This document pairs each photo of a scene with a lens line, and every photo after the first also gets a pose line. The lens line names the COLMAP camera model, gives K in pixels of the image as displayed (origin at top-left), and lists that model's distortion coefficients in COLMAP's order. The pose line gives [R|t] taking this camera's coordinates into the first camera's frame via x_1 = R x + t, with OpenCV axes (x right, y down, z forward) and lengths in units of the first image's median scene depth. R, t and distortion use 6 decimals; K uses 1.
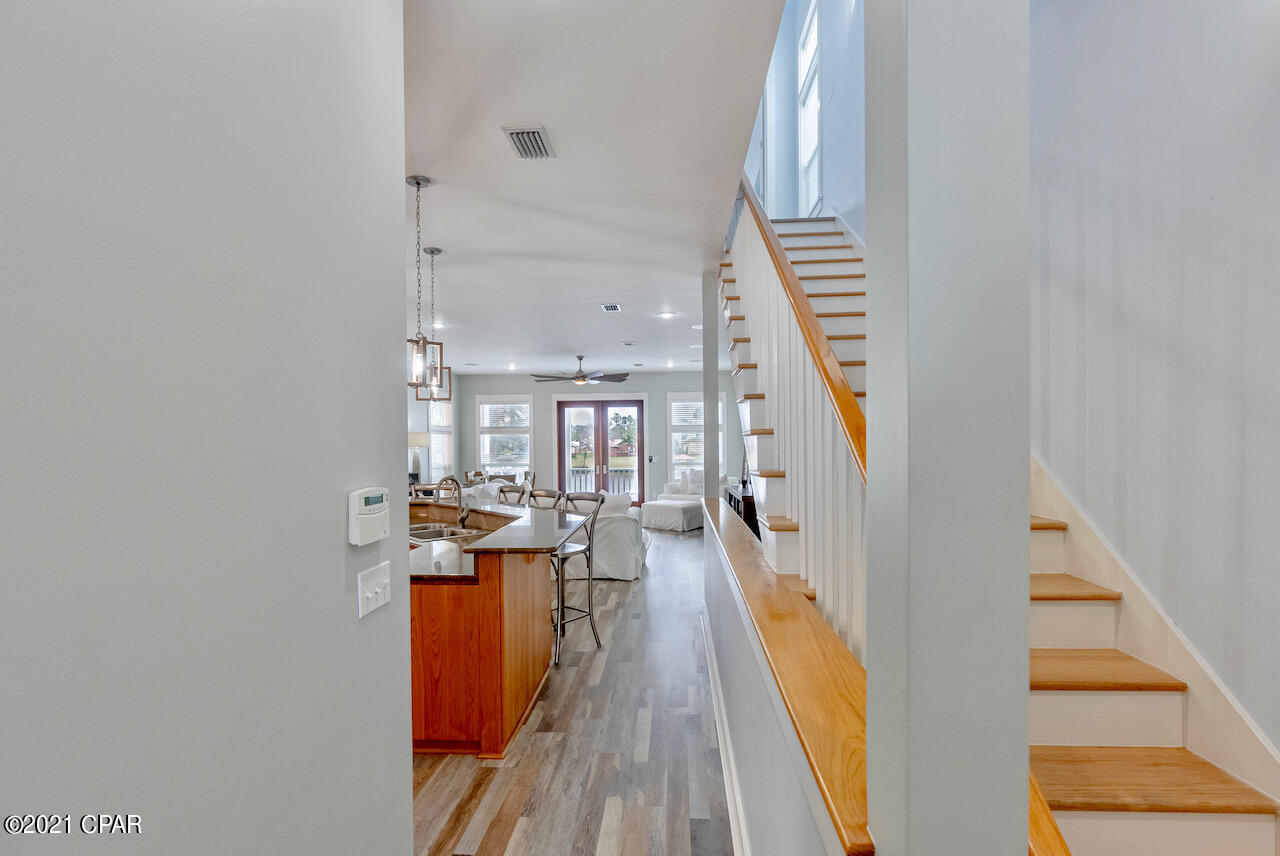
lens RADIAL K [[584.5, 0, 640.0], [0, 584.5, 428.0], [0, 0, 1]] dist [-0.001255, -0.000054]
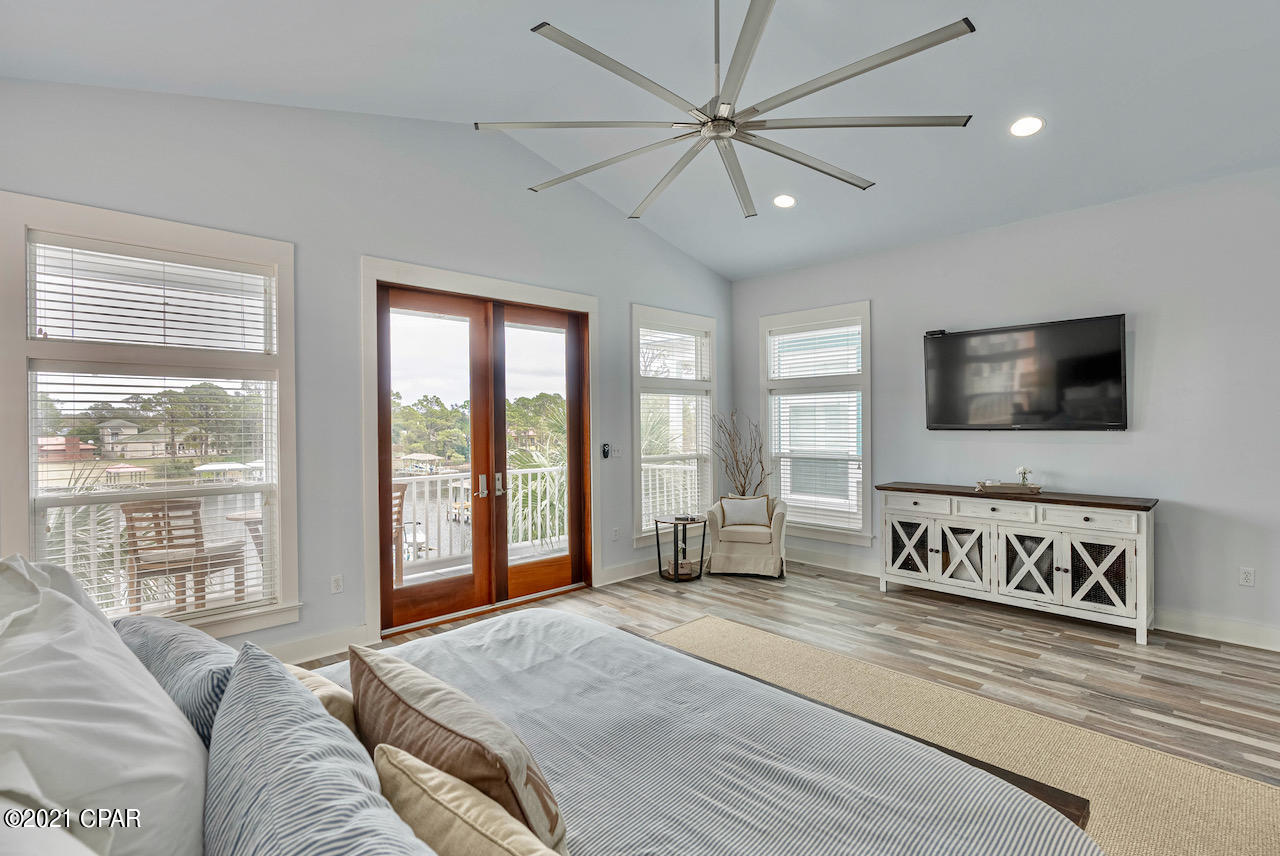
lens RADIAL K [[610.4, 0, 666.7], [0, 610.4, 417.3], [0, 0, 1]] dist [-0.001562, -0.000481]
pose [[0.672510, 0.007171, 0.740053, -0.281390], [-0.006562, 0.999972, -0.003726, 0.029306], [-0.740059, -0.002351, 0.672538, 0.659993]]
